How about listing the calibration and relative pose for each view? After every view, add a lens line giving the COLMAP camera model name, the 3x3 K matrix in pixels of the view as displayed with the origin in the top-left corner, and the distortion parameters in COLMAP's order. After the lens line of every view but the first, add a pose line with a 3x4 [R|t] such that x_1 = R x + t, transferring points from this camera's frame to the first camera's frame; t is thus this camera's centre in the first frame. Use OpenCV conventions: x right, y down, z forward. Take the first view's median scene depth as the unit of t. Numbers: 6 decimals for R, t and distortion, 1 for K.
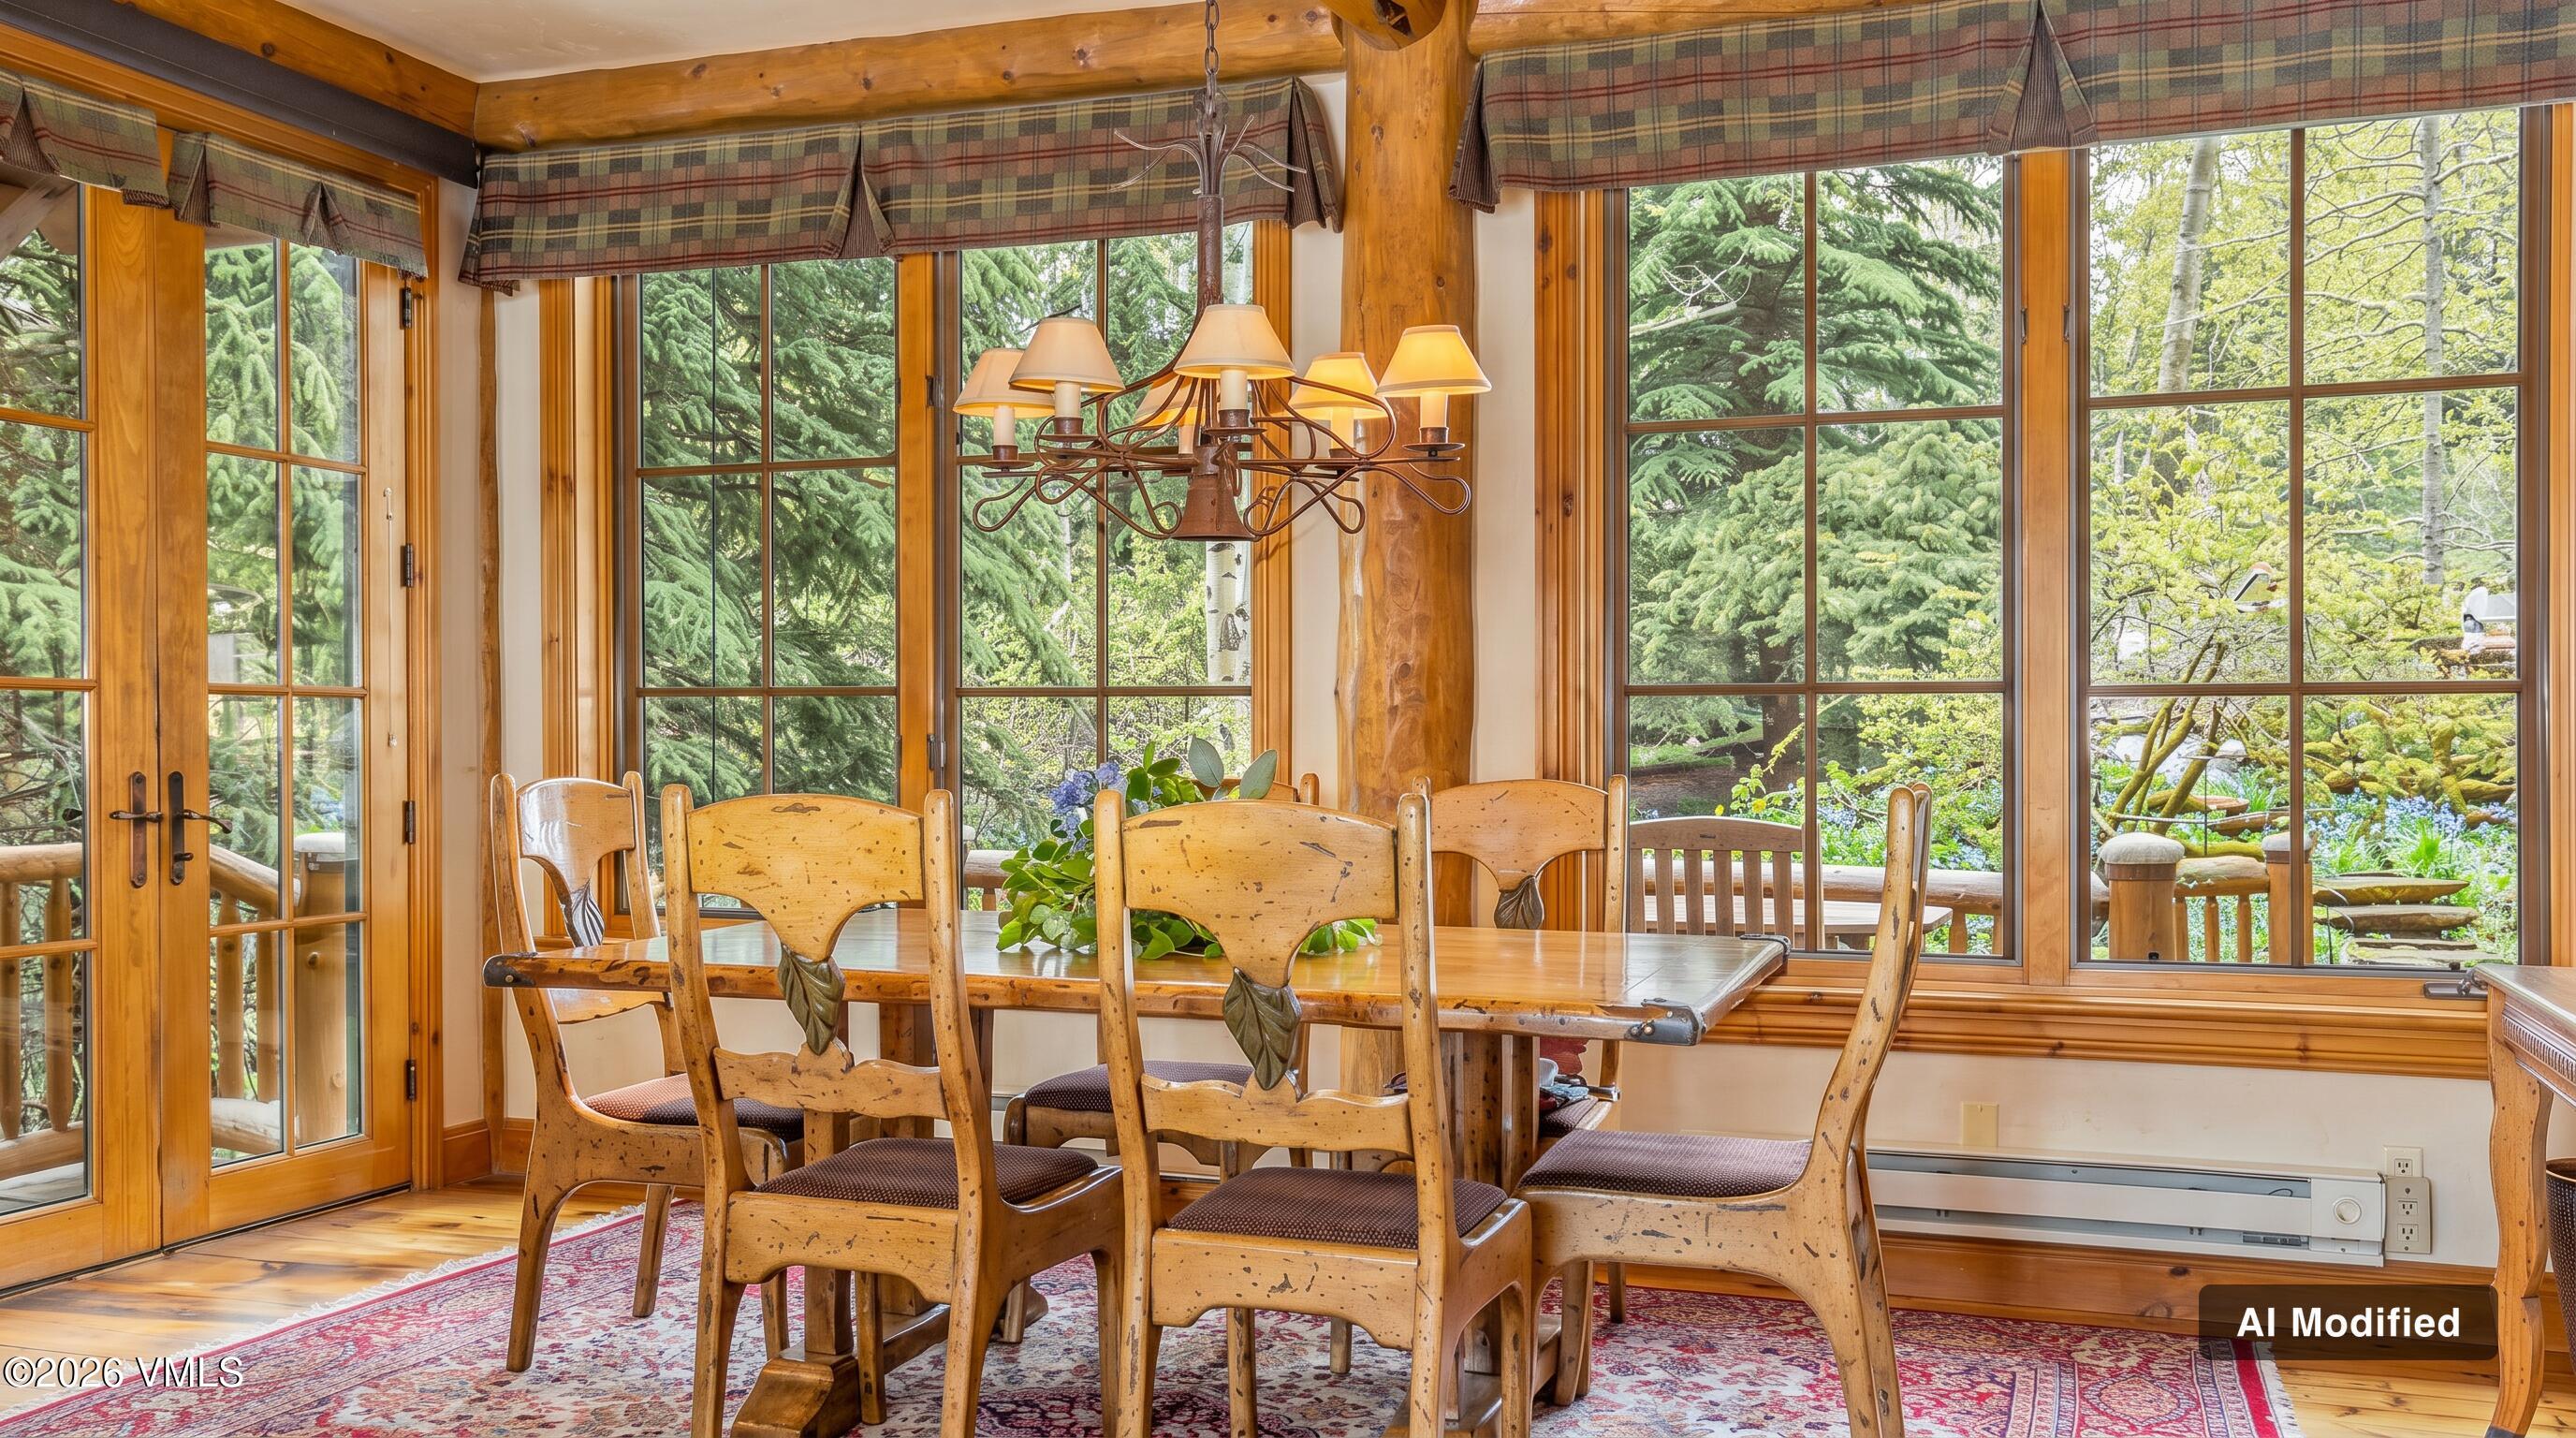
lens RADIAL K [[2115.7, 0, 1286.2], [0, 2115.7, 725.3], [0, 0, 1]] dist [0.003512, -0.011783]
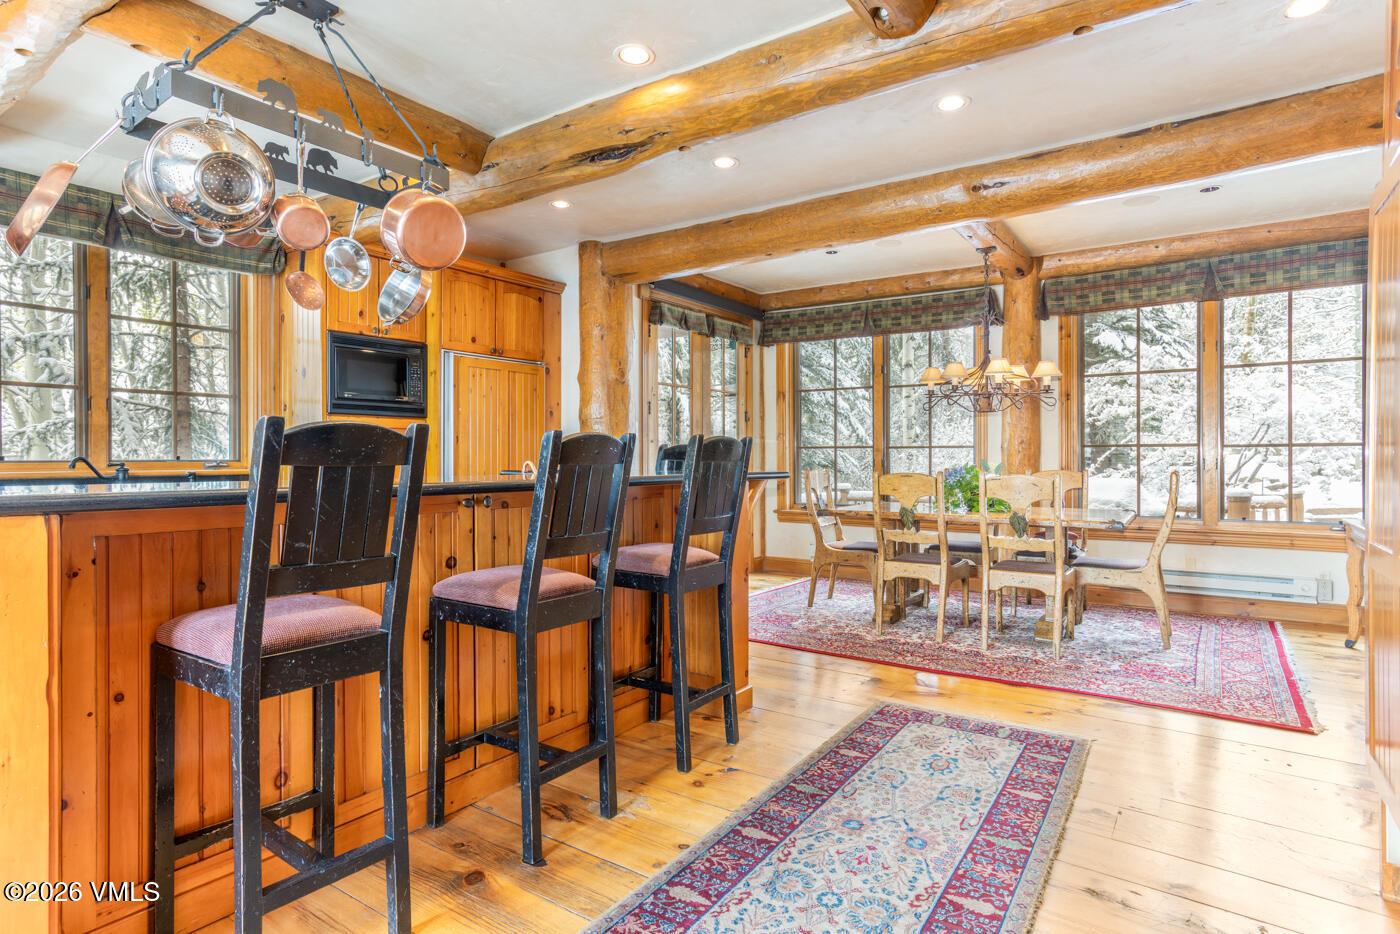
lens RADIAL K [[750.1, 0, 694.0], [0, 750.1, 458.4], [0, 0, 1]] dist [-0.003922, 0.001963]
pose [[0.971237, -0.003366, -0.238090, -0.197824], [0.005756, 0.999940, 0.009346, -0.011350], [0.238044, -0.010448, 0.971198, -0.464018]]
